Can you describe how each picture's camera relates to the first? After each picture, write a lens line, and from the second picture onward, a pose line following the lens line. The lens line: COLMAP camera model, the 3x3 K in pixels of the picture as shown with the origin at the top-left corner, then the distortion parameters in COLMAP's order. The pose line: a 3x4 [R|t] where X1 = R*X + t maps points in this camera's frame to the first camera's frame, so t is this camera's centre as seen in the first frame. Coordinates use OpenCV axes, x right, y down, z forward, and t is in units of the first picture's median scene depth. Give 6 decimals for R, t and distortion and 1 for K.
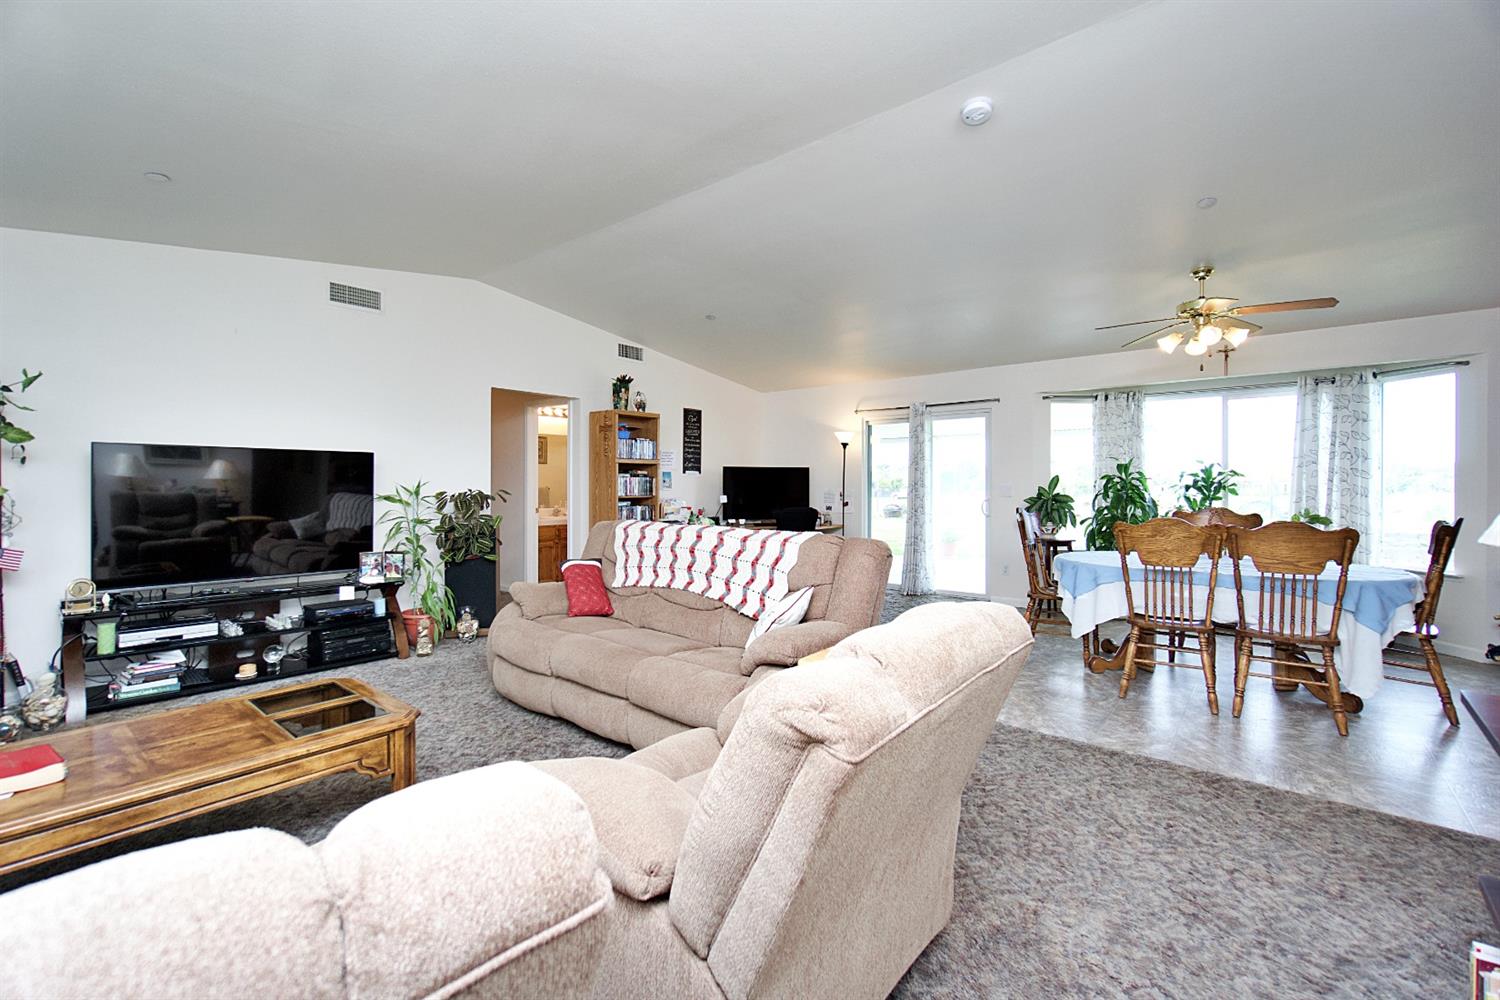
lens RADIAL K [[649.5, 0, 751.9], [0, 649.5, 493.2], [0, 0, 1]] dist [-0.003007, -0.000146]
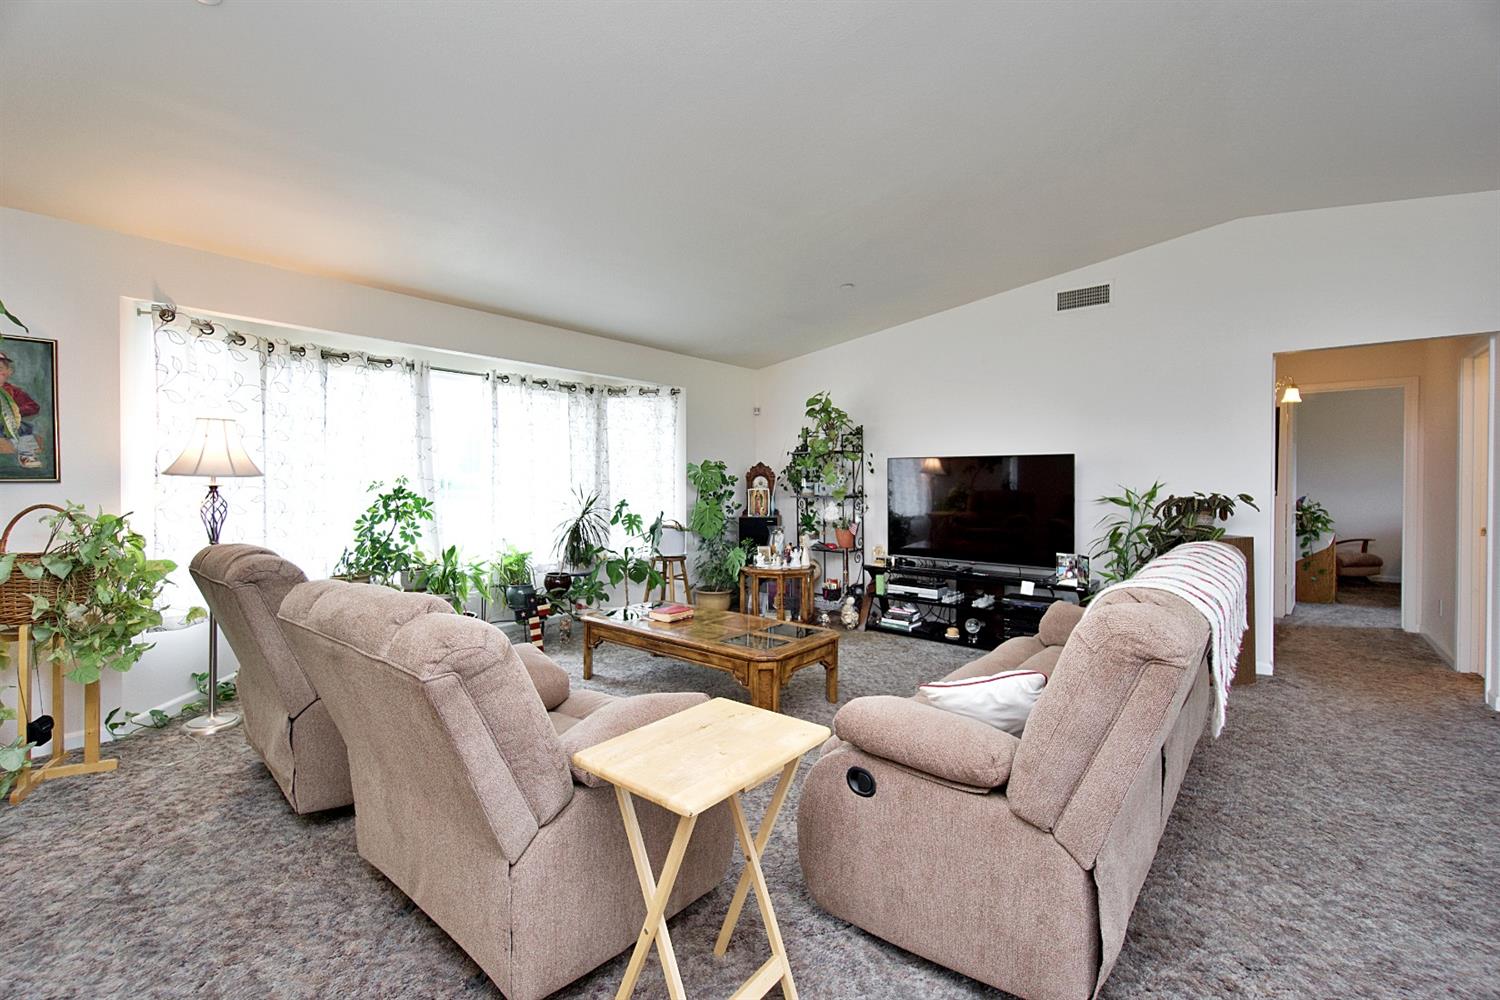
lens RADIAL K [[649.5, 0, 733.8], [0, 649.5, 496.5], [0, 0, 1]] dist [-0.003007, -0.000146]
pose [[-0.013719, 0.015918, -0.999779, 0.441865], [-0.018763, 0.999693, 0.016174, -0.003903], [0.999730, 0.018980, -0.013417, 0.531047]]
